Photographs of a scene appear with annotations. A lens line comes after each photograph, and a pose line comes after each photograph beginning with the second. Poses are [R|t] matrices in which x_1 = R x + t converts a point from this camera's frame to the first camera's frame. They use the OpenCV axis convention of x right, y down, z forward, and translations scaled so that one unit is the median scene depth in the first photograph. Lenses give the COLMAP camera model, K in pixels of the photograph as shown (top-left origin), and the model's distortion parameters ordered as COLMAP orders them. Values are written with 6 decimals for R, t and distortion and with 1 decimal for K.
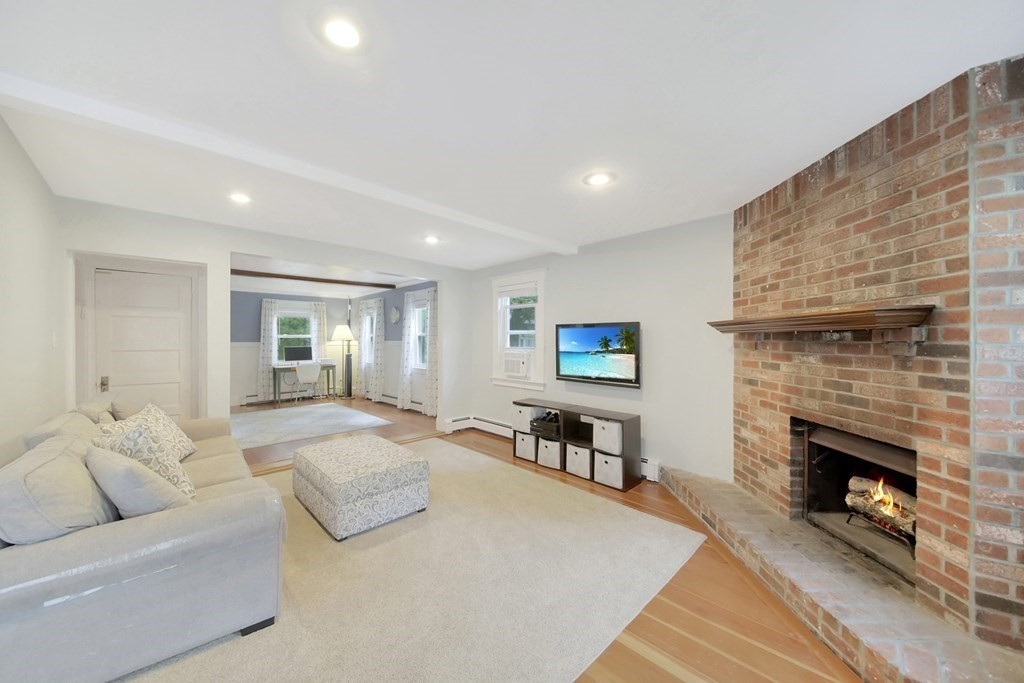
lens RADIAL K [[366.4, 0, 503.4], [0, 366.4, 341.0], [0, 0, 1]] dist [0.011413, -0.010924]
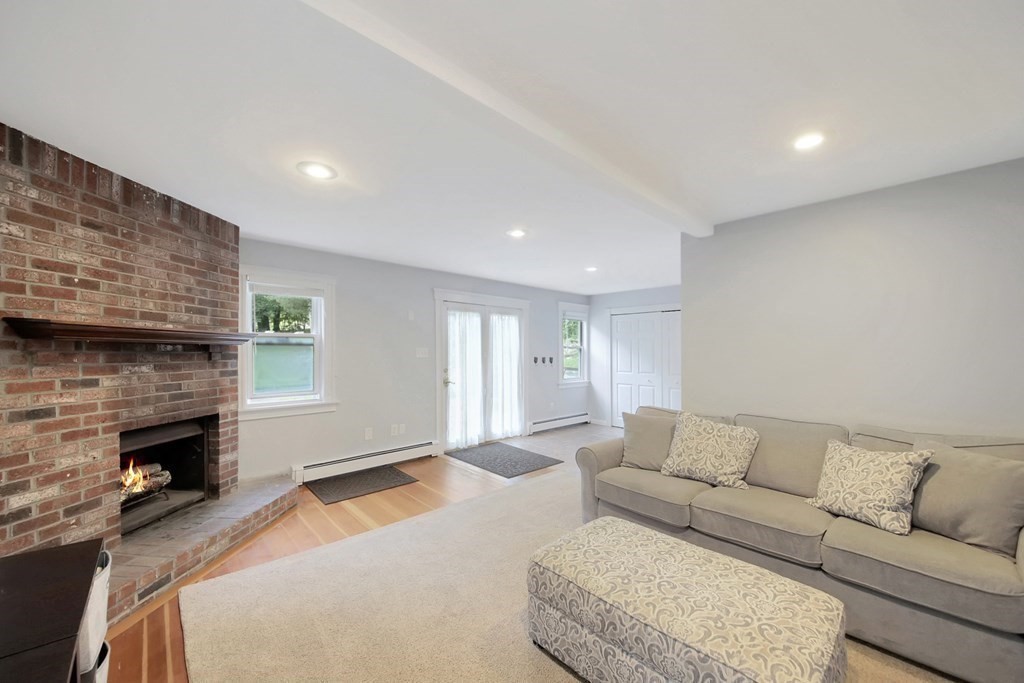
lens RADIAL K [[386.3, 0, 500.4], [0, 386.3, 352.0], [0, 0, 1]] dist [-0.000931, -0.009303]
pose [[-0.999822, -0.000687, 0.018855, -0.169128], [-0.000673, 0.999999, 0.000762, -0.000409], [-0.018855, 0.000749, -0.999822, 1.679259]]
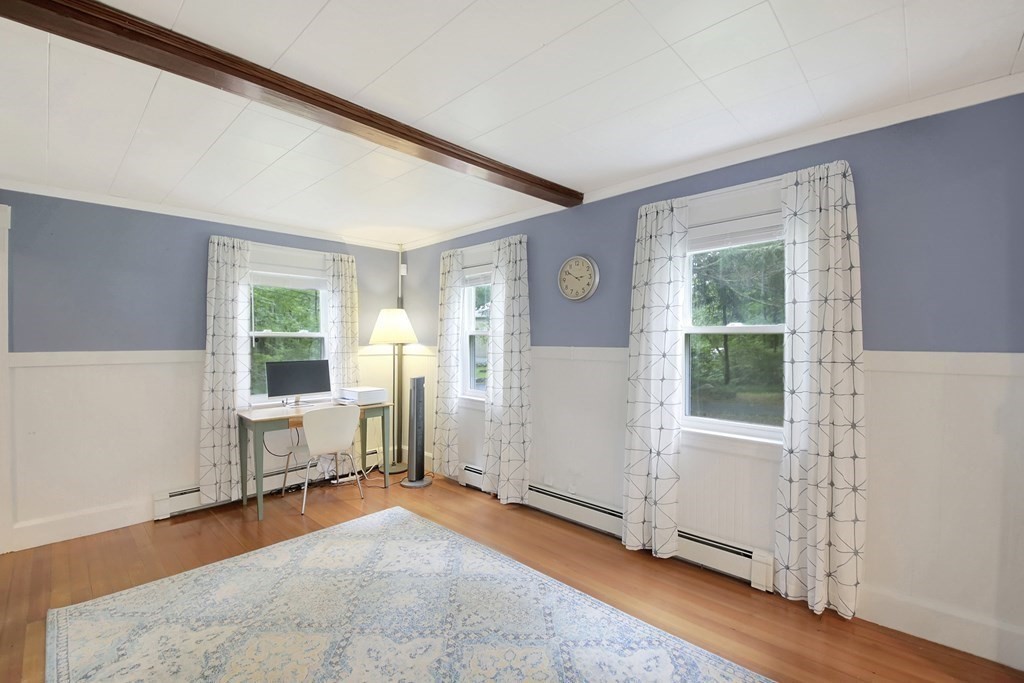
lens RADIAL K [[445.6, 0, 512.0], [0, 445.6, 341.5], [0, 0, 1]] dist [-0.018588, -0.000448]
pose [[0.999007, -0.000351, 0.044562, -1.028088], [0.000190, 0.999993, 0.003633, -0.020222], [-0.044563, -0.003621, 0.999000, 1.490039]]
